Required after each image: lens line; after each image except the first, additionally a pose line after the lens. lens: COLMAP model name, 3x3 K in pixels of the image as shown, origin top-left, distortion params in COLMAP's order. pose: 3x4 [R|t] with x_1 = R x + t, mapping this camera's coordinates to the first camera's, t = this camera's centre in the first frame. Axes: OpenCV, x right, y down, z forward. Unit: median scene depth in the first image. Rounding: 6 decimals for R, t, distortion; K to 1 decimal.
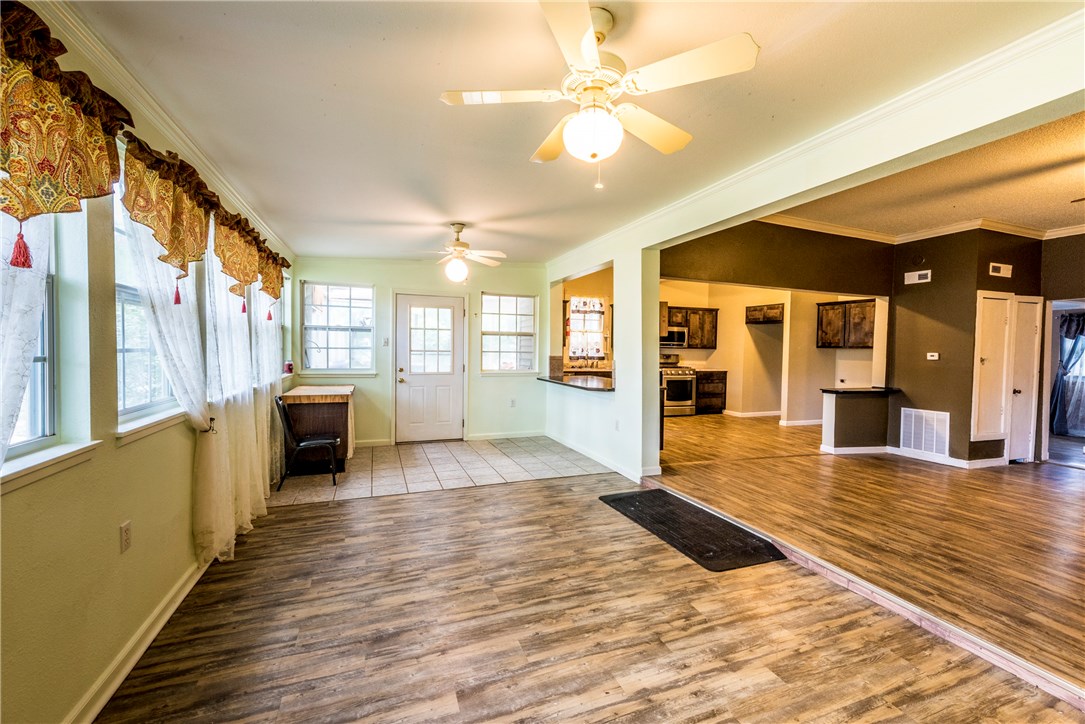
lens RADIAL K [[454.0, 0, 542.5], [0, 454.0, 362.0], [0, 0, 1]] dist [0.001240, -0.000007]
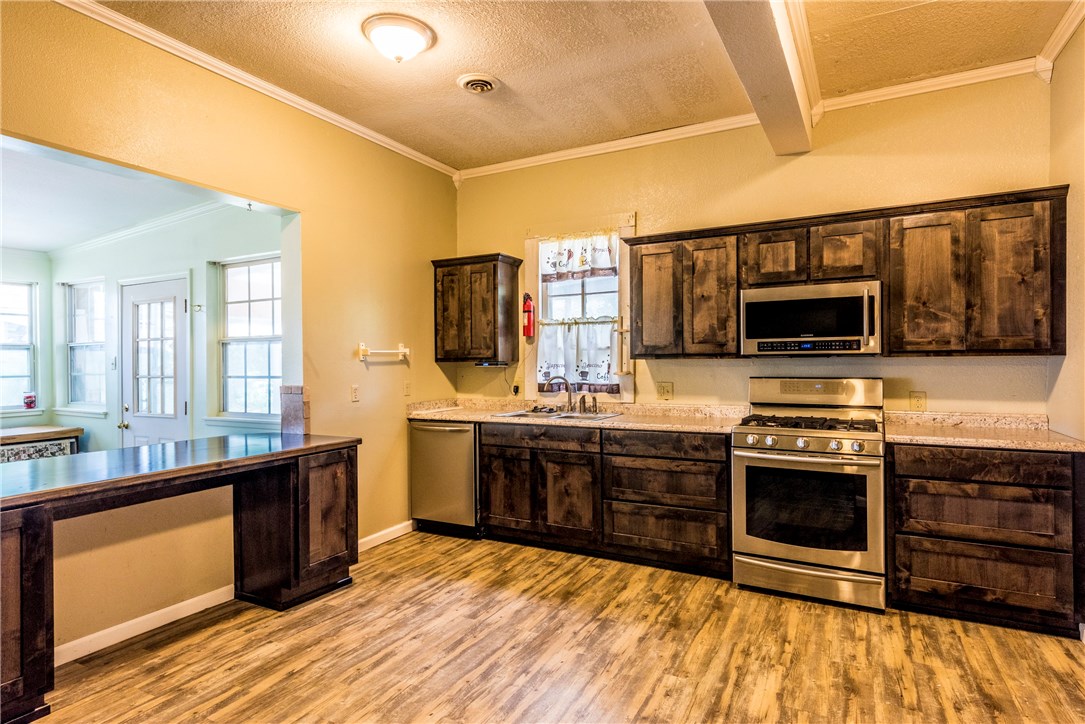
lens RADIAL K [[593.4, 0, 542.5], [0, 593.4, 362.0], [0, 0, 1]] dist [0.016369, -0.002018]
pose [[0.656712, -0.022684, -0.753800, 0.529991], [-0.003445, 0.999447, -0.033078, -0.015730], [0.754134, 0.024320, 0.656270, 0.703799]]
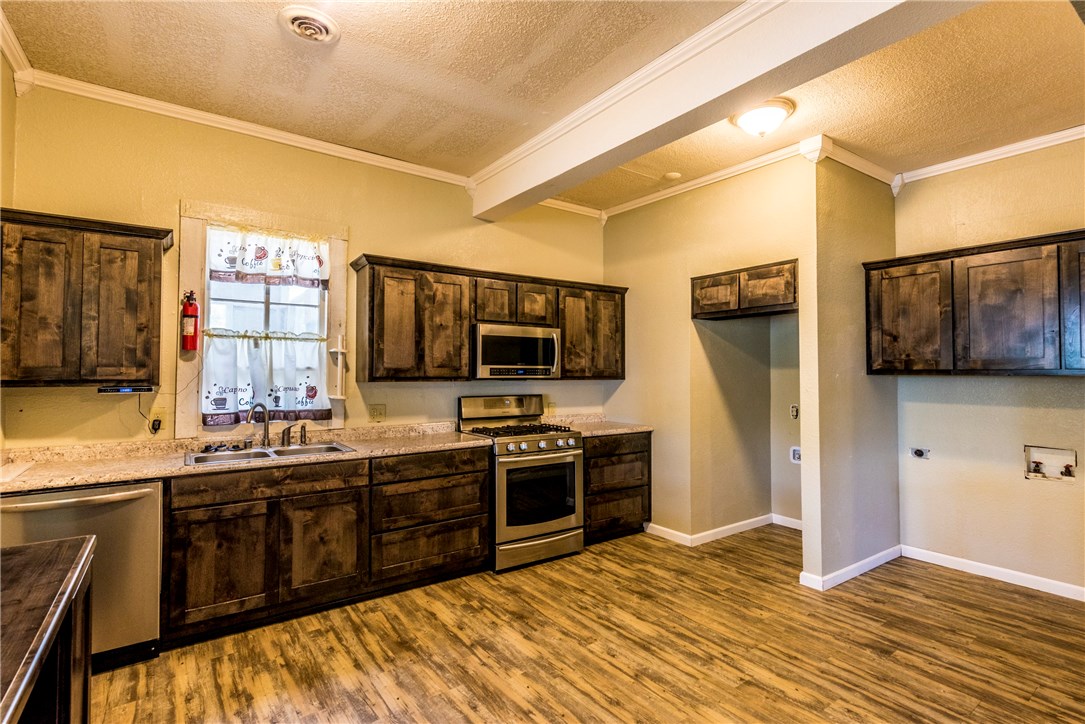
lens RADIAL K [[528.3, 0, 559.6], [0, 528.3, 360.6], [0, 0, 1]] dist [0.012538, -0.001272]
pose [[0.959735, -0.011589, 0.280668, 0.214944], [0.026428, 0.998442, -0.049146, -0.027669], [-0.279661, 0.054585, 0.958546, 0.632600]]
